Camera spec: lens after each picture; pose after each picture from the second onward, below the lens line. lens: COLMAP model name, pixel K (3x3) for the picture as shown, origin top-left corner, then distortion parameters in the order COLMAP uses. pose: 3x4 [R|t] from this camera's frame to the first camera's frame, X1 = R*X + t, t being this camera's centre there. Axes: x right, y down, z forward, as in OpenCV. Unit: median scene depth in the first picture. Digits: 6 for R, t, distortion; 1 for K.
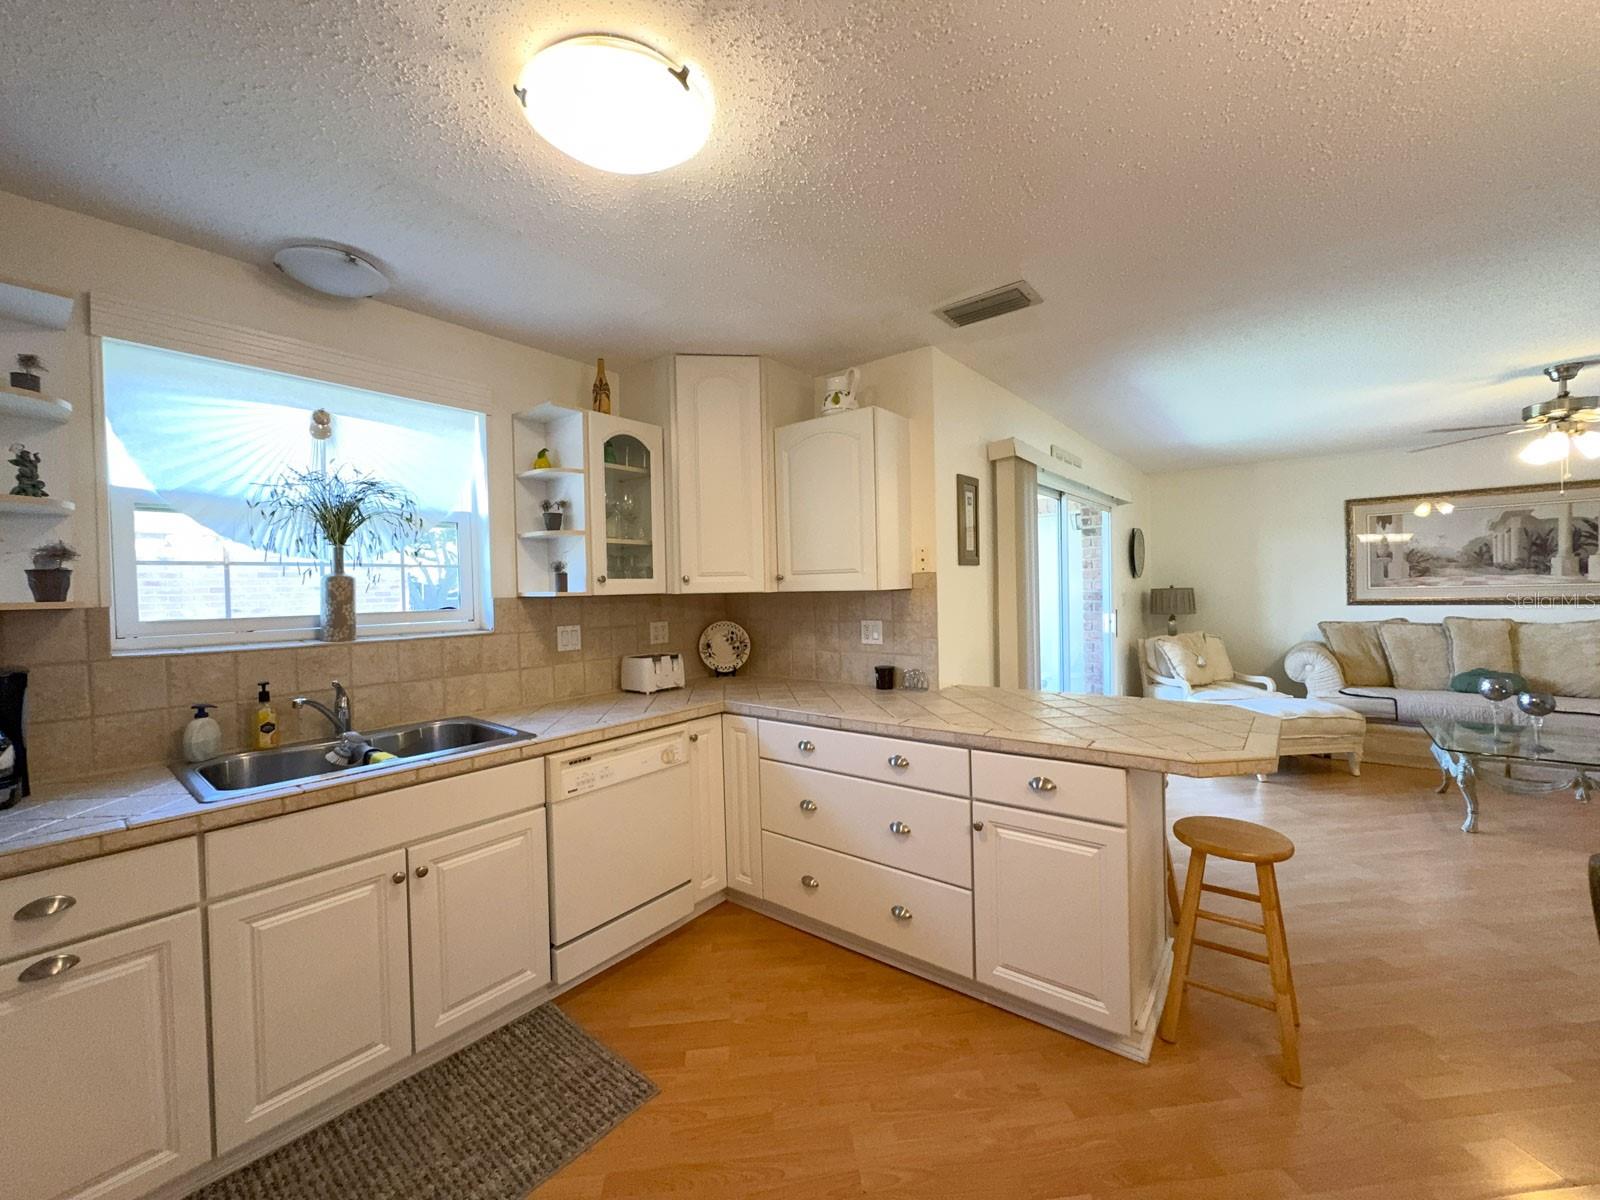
lens RADIAL K [[636.9, 0, 798.2], [0, 636.9, 600.5], [0, 0, 1]] dist [-0.005596, 0.000530]
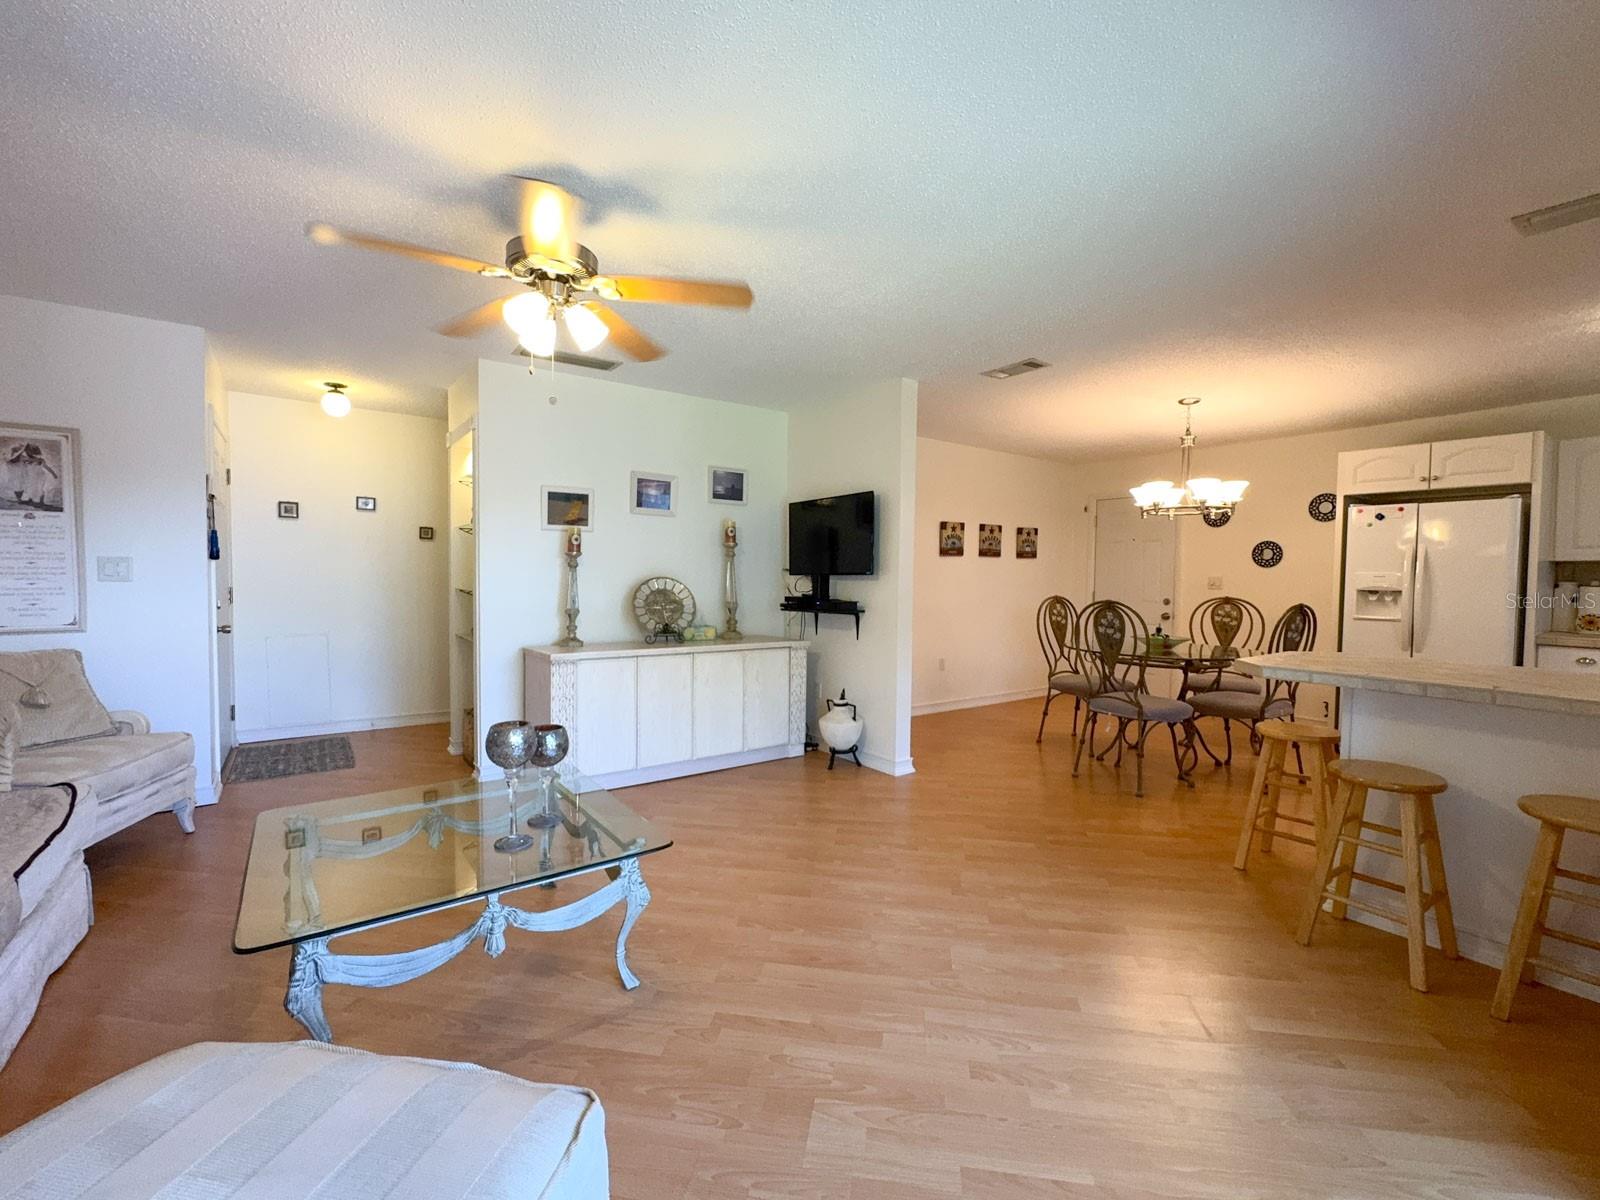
lens RADIAL K [[677.5, 0, 795.7], [0, 677.5, 601.9], [0, 0, 1]] dist [-0.007437, 0.001142]
pose [[-0.964106, 0.000180, 0.265517, 0.987658], [0.015191, 0.998399, 0.054480, -0.003149], [-0.265082, 0.056558, -0.962566, 1.961013]]
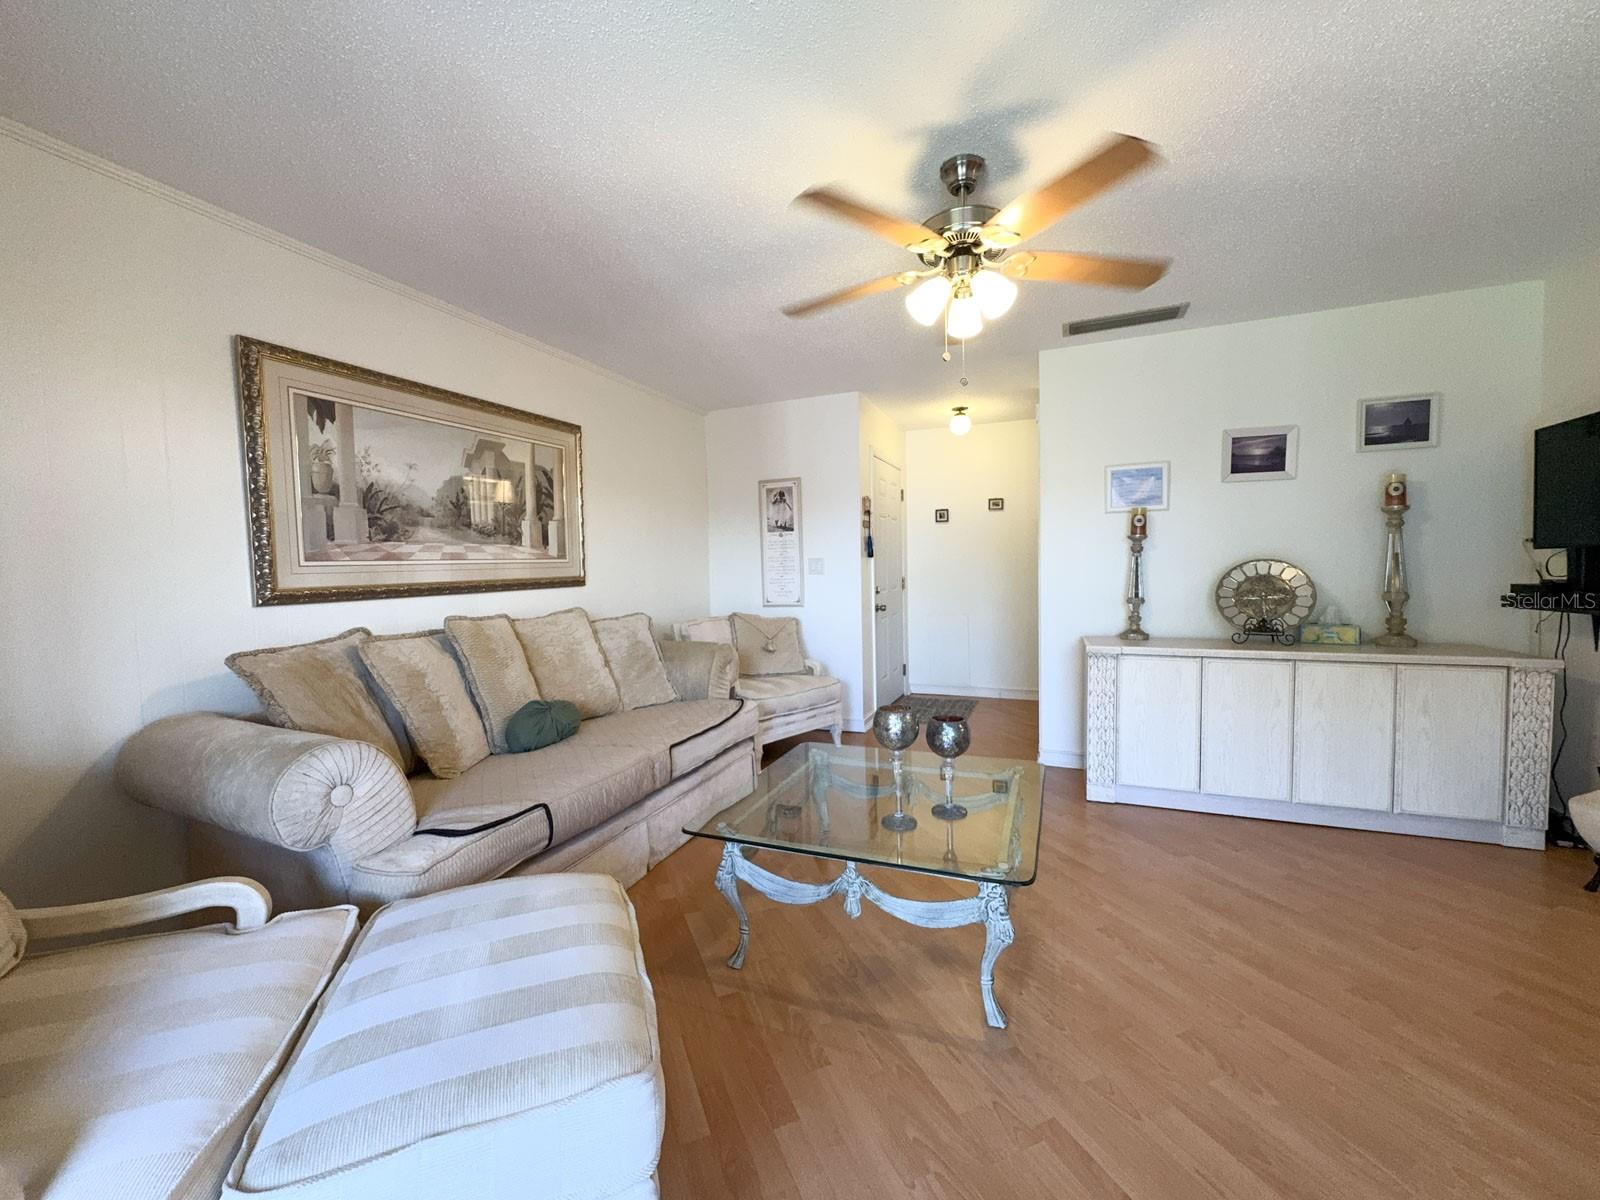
lens RADIAL K [[636.9, 0, 800.1], [0, 636.9, 600.2], [0, 0, 1]] dist [-0.005596, 0.000530]
pose [[-0.276388, -0.023200, 0.960766, 0.820174], [0.049019, 0.998067, 0.038202, 0.009996], [-0.959795, 0.057654, -0.274717, 1.637561]]
